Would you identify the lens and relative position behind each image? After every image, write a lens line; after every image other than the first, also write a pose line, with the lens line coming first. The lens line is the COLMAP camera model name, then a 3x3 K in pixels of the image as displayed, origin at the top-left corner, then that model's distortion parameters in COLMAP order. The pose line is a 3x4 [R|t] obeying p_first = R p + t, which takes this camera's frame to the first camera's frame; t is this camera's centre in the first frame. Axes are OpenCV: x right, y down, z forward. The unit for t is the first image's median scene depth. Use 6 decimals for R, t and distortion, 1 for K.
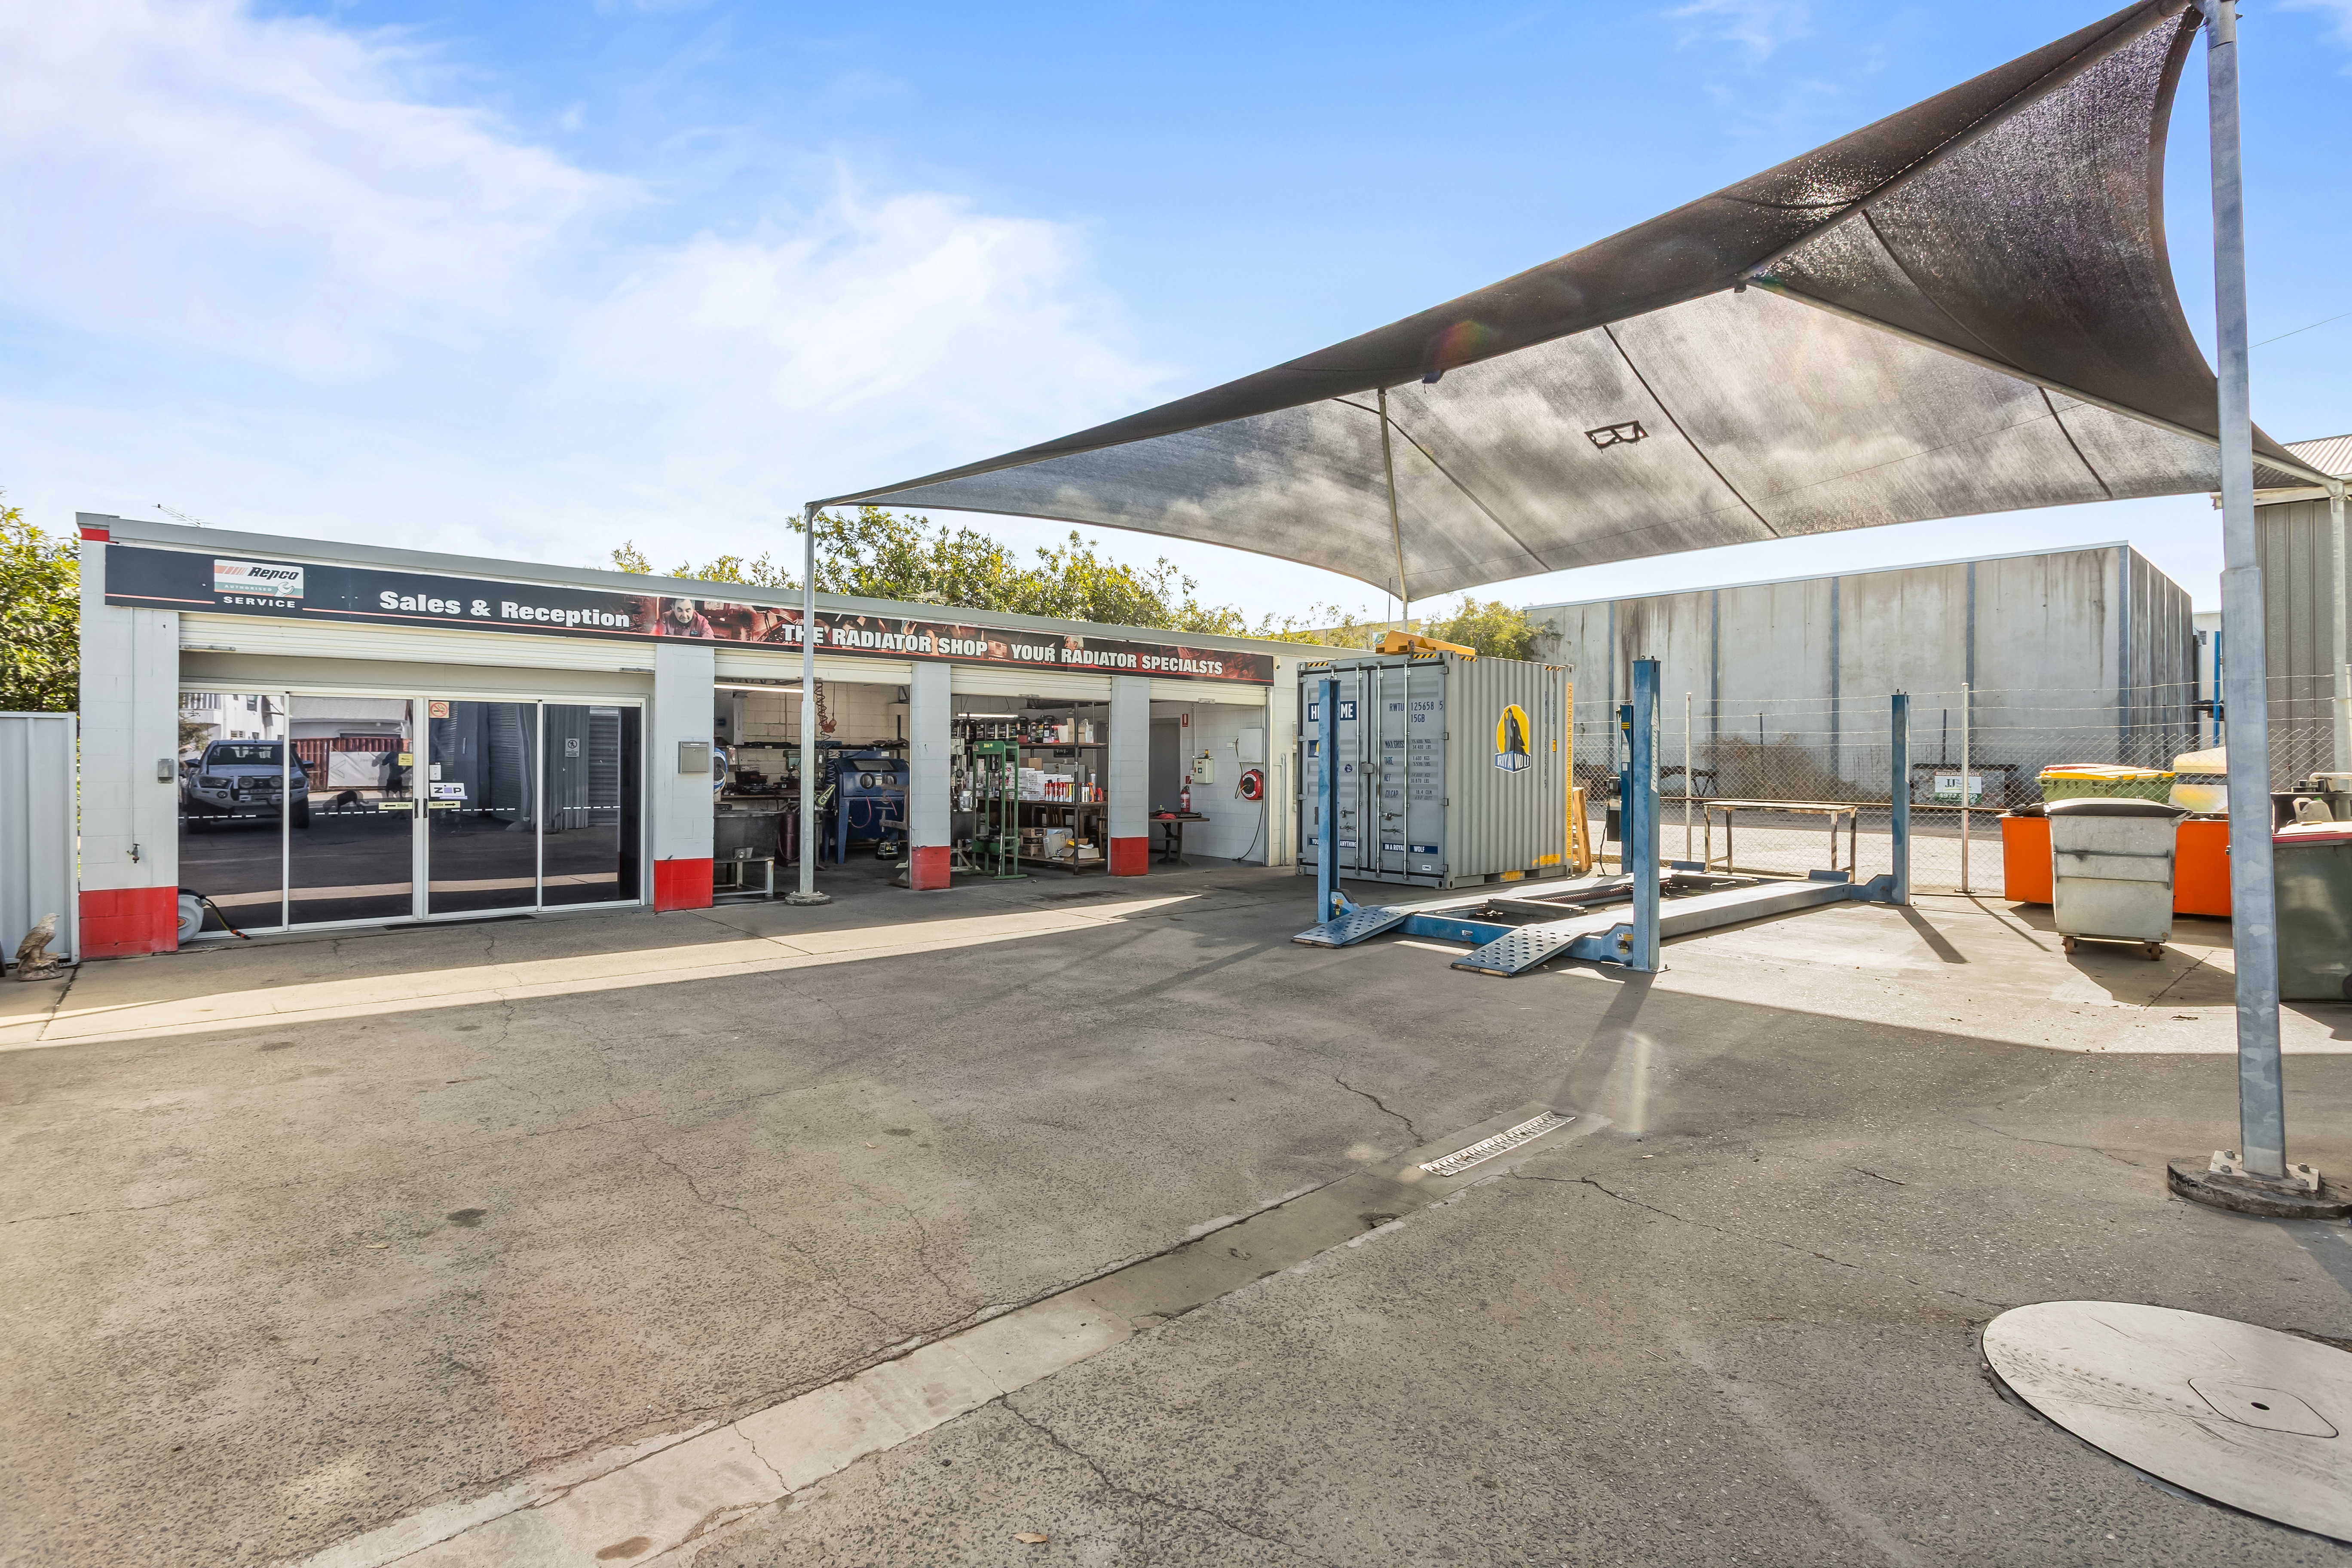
lens RADIAL K [[1130.0, 0, 1177.8], [0, 1130.0, 758.9], [0, 0, 1]] dist [0.000060, 0.000022]
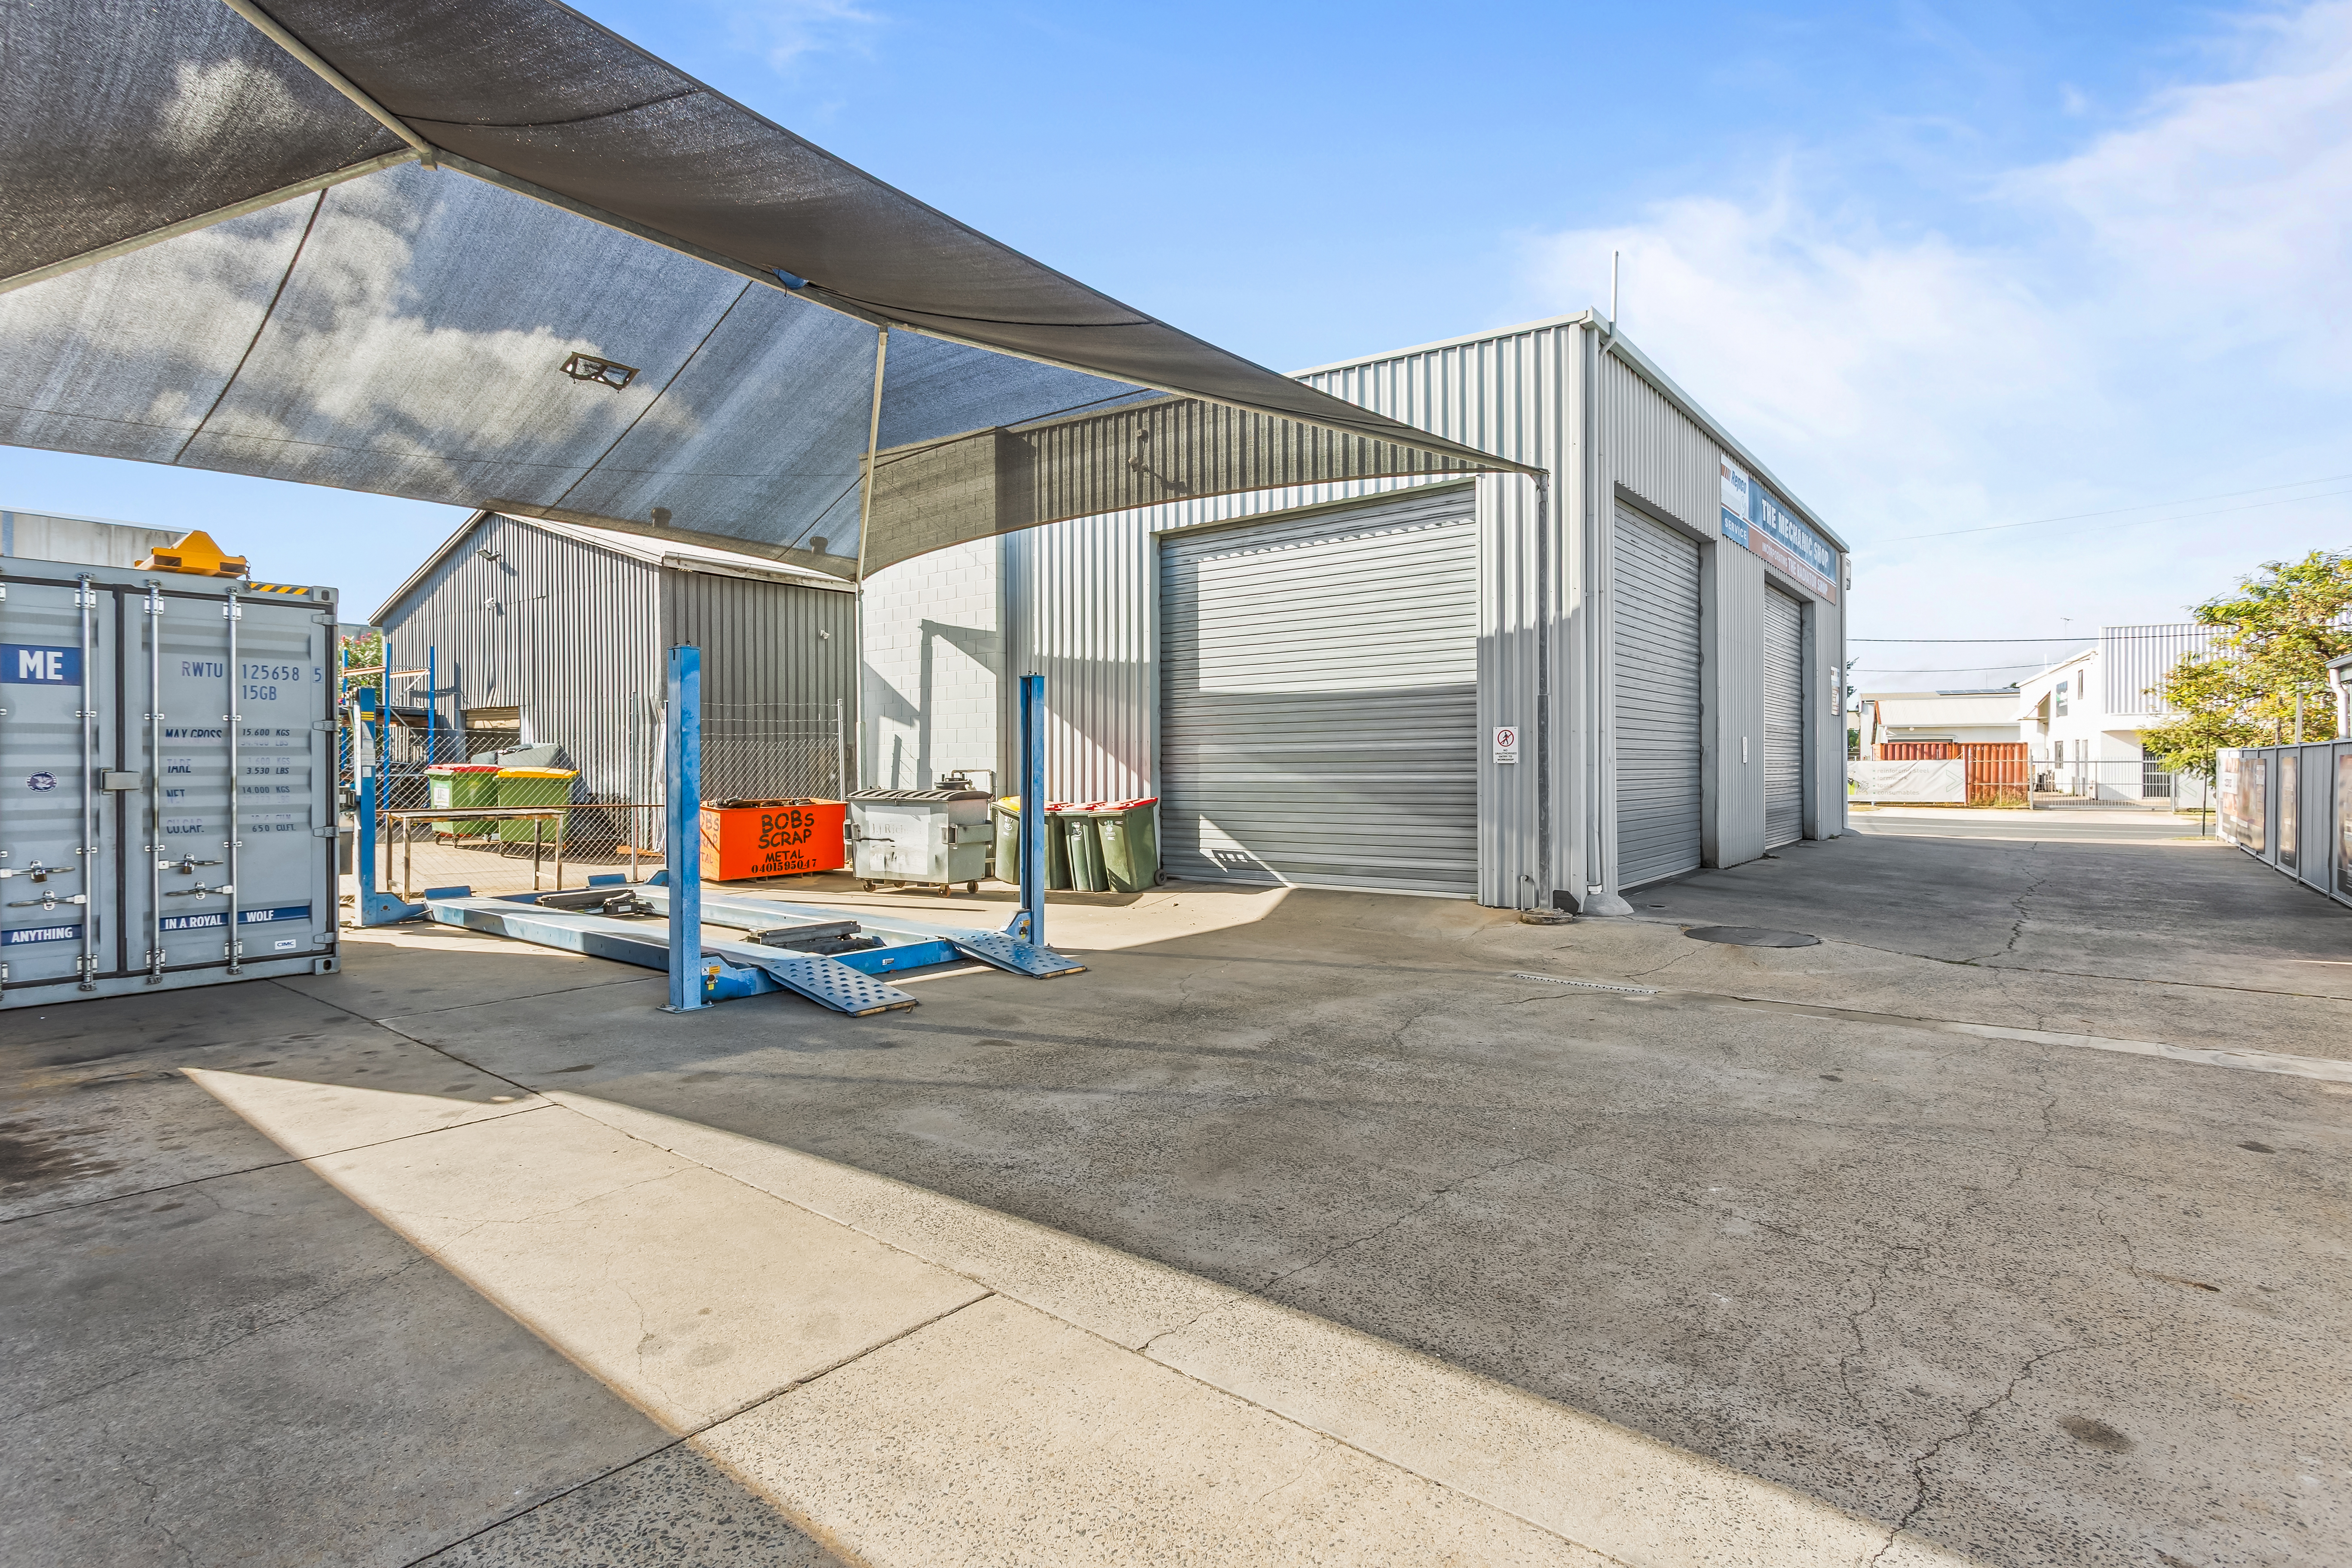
lens RADIAL K [[1130.0, 0, 1177.8], [0, 1130.0, 758.9], [0, 0, 1]] dist [0.000060, 0.000022]
pose [[-0.153137, -0.005041, 0.988192, -0.436159], [0.000987, 0.999986, 0.005254, -0.004090], [-0.988205, 0.001780, -0.153130, 0.617208]]
